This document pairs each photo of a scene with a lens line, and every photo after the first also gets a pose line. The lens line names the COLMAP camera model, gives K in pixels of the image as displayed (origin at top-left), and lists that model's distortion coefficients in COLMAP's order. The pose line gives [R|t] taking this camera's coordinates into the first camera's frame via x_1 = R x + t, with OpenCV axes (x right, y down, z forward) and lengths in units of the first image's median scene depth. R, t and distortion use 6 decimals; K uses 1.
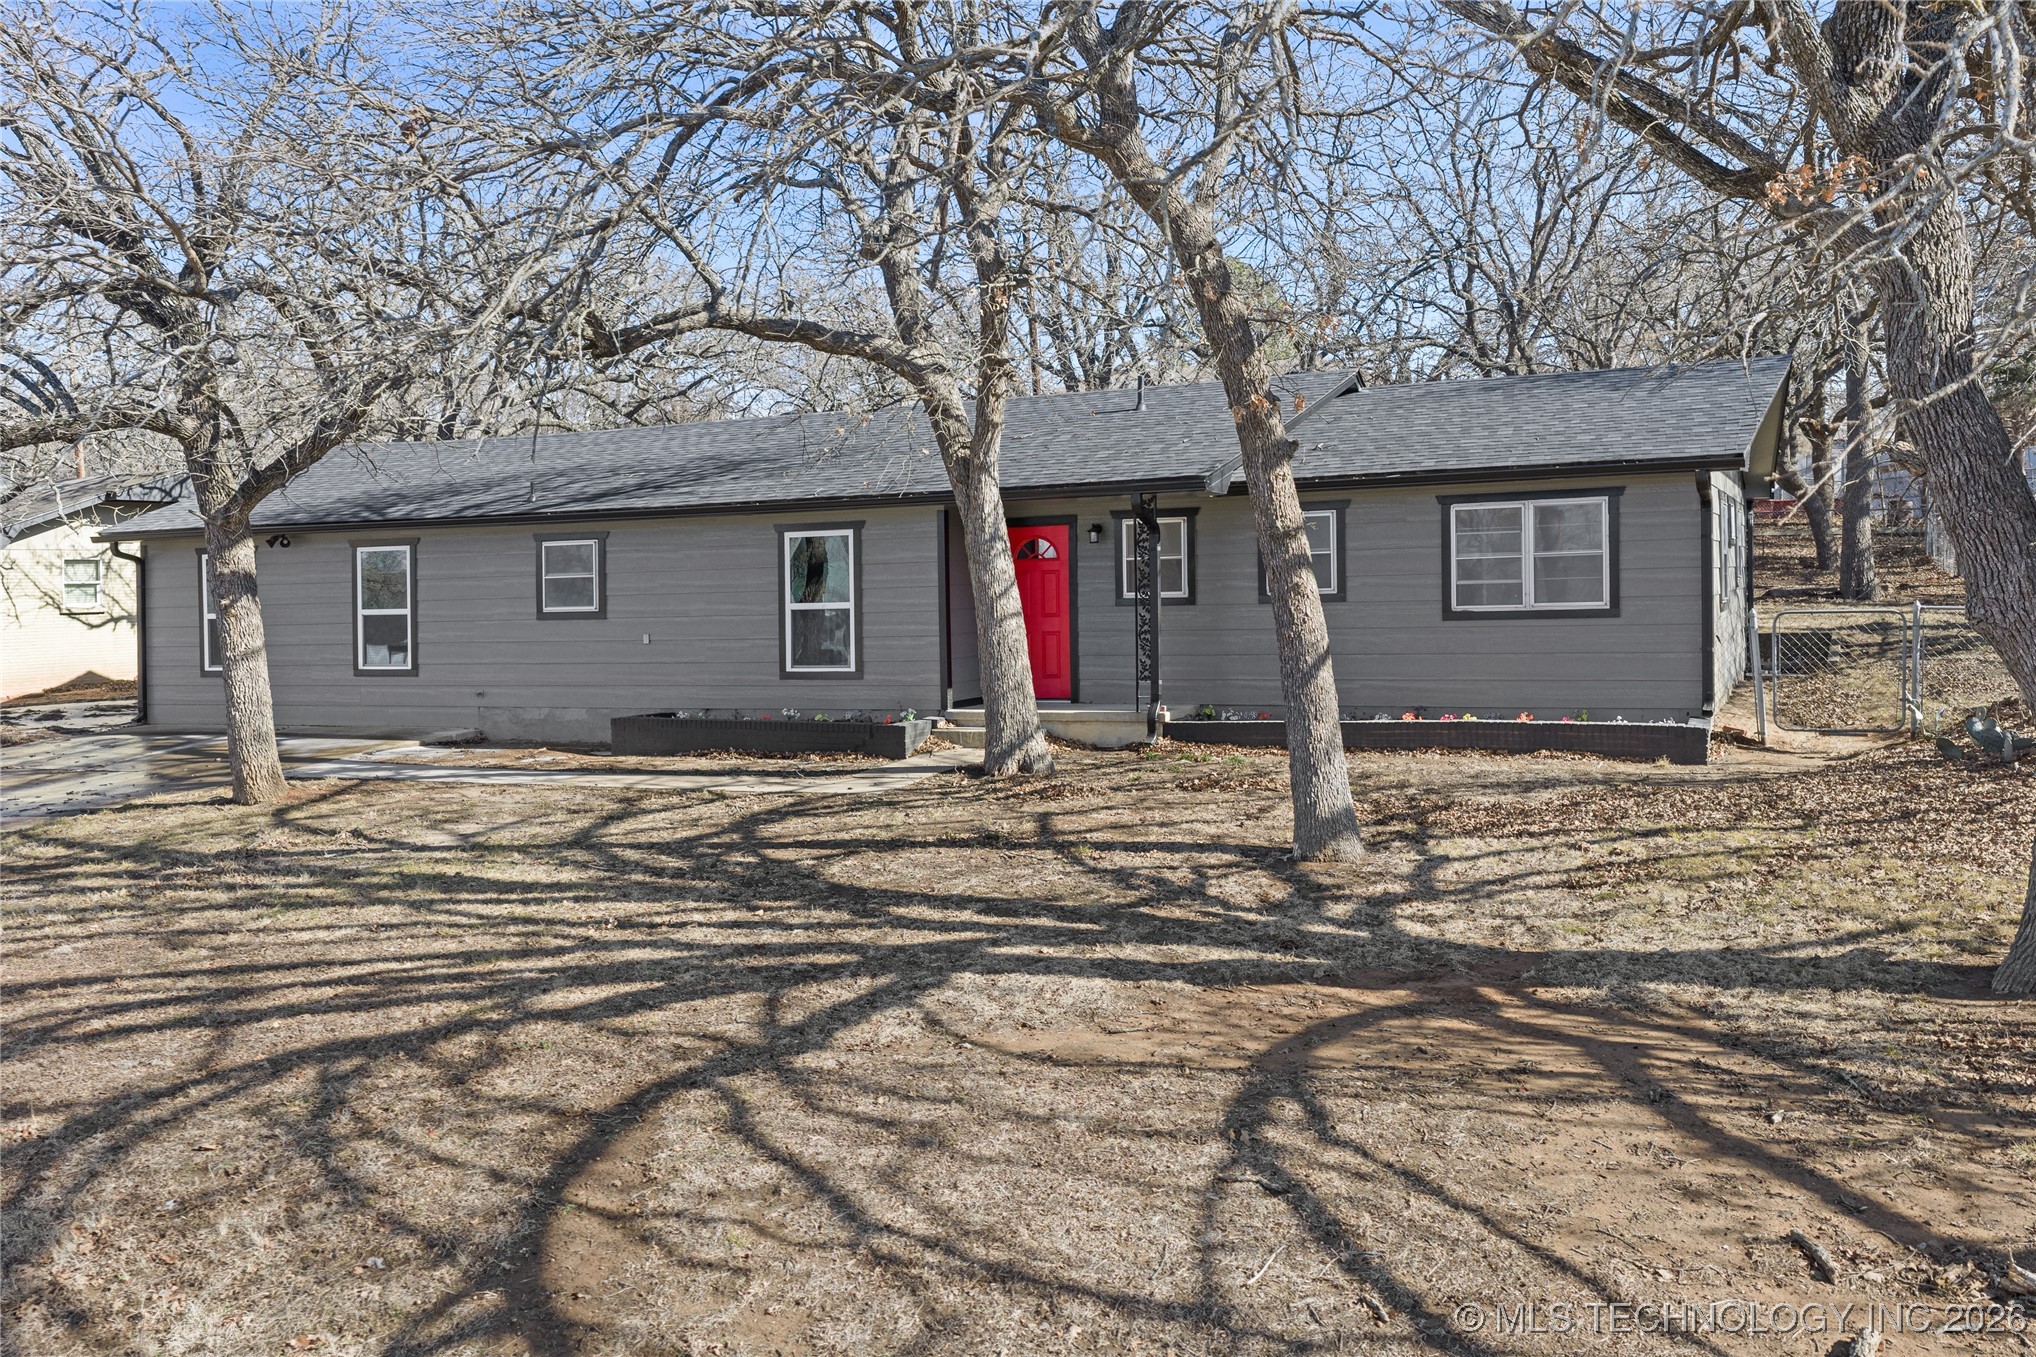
lens RADIAL K [[1700.8, 0, 1019.4], [0, 1700.8, 676.2], [0, 0, 1]] dist [0.011132, -0.009382]
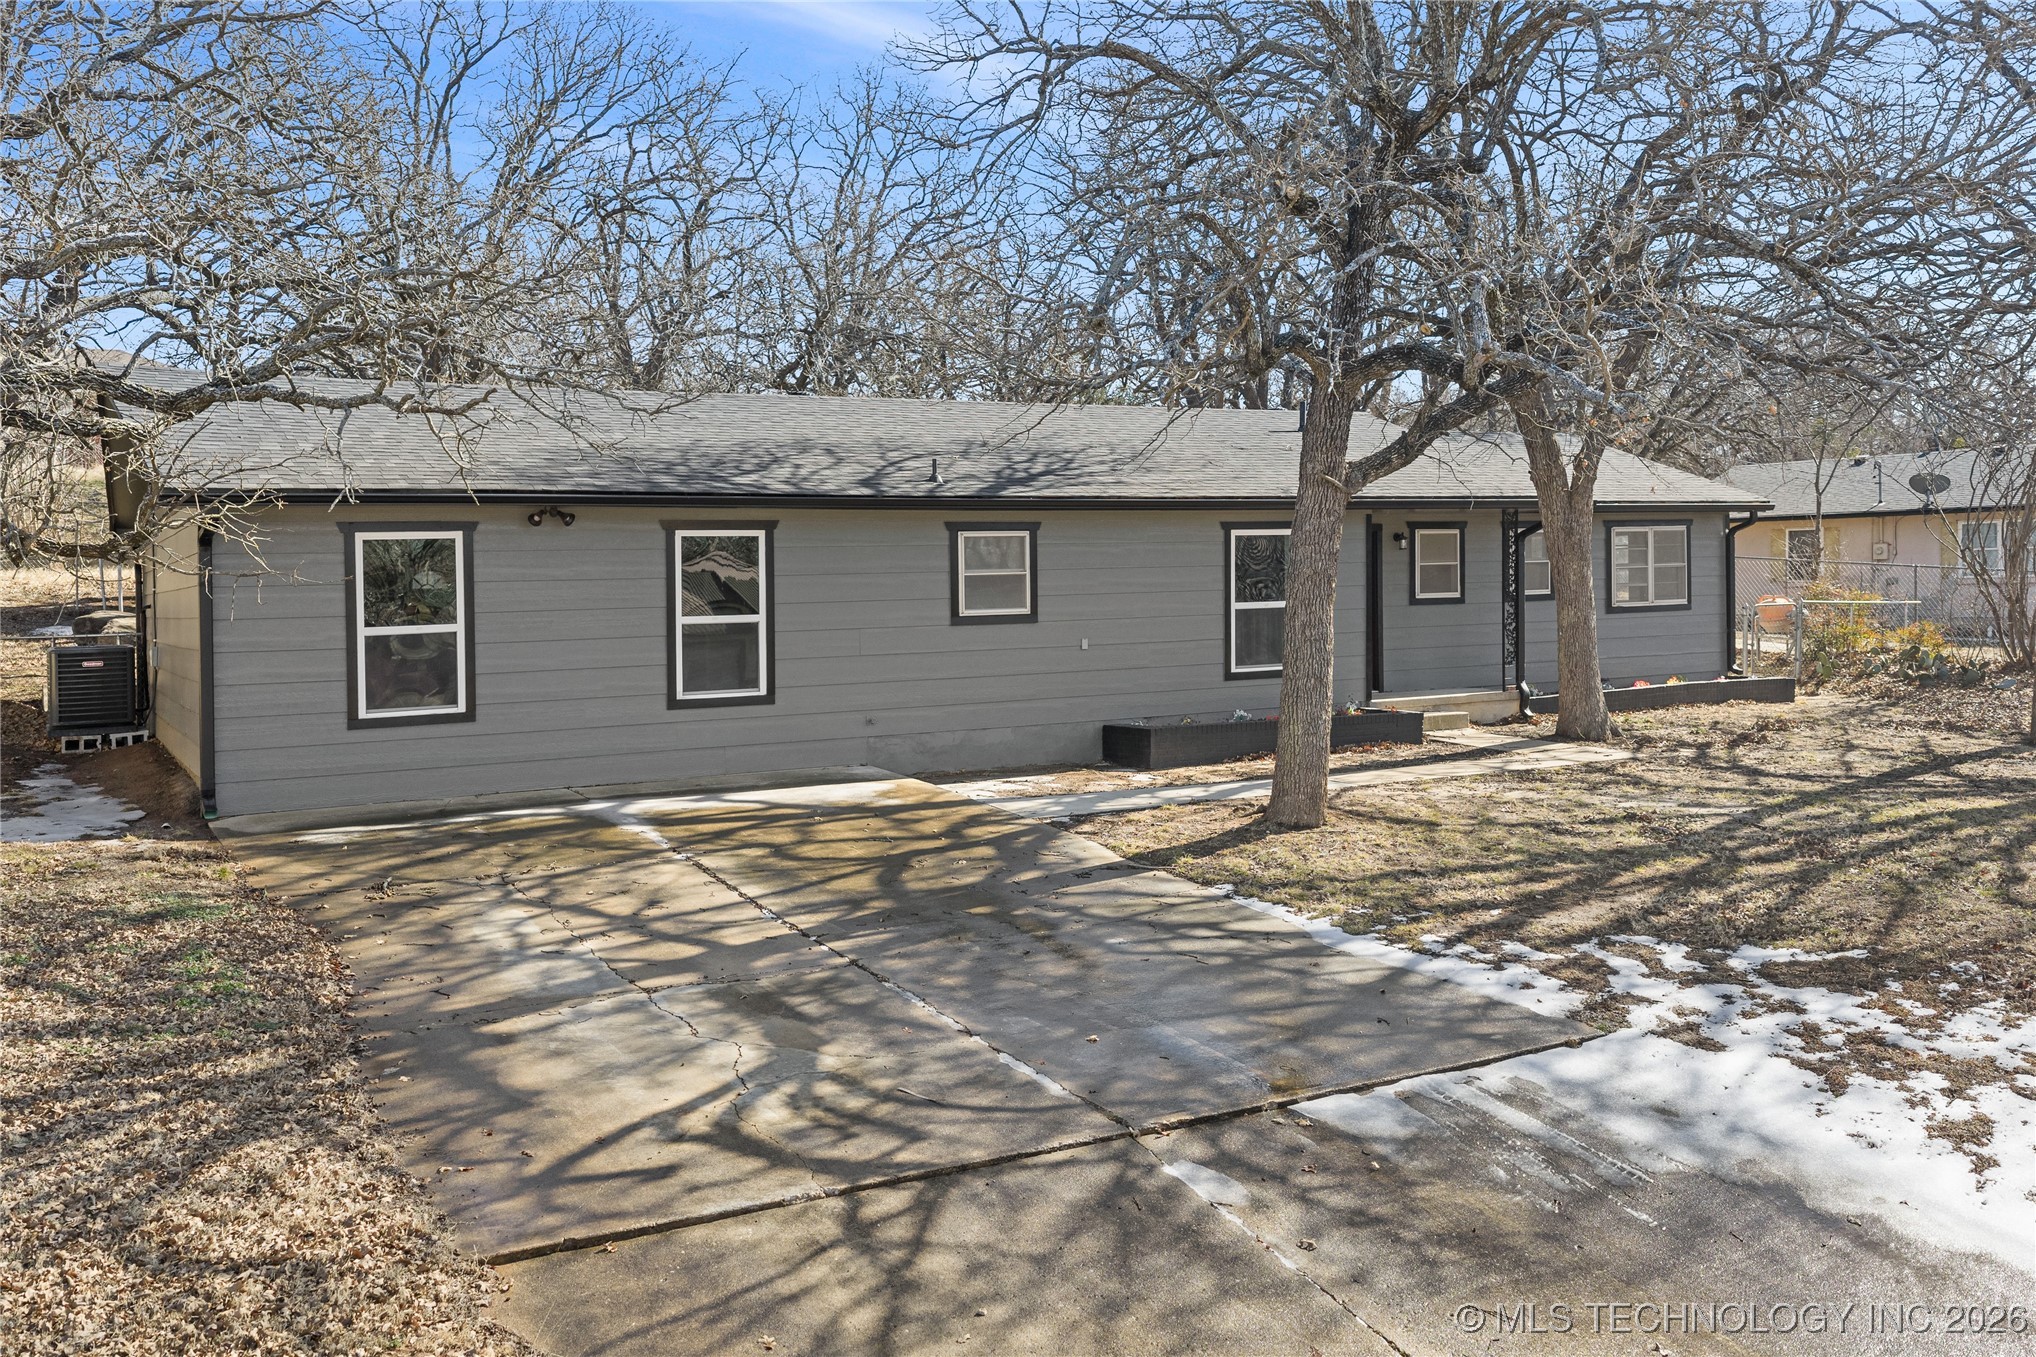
lens RADIAL K [[1700.8, 0, 1019.4], [0, 1700.8, 676.2], [0, 0, 1]] dist [0.011132, -0.009382]
pose [[0.612922, -0.032134, 0.789490, -0.920323], [0.055232, 0.998471, -0.002239, -0.004737], [-0.788211, 0.044977, 0.613760, 0.468500]]
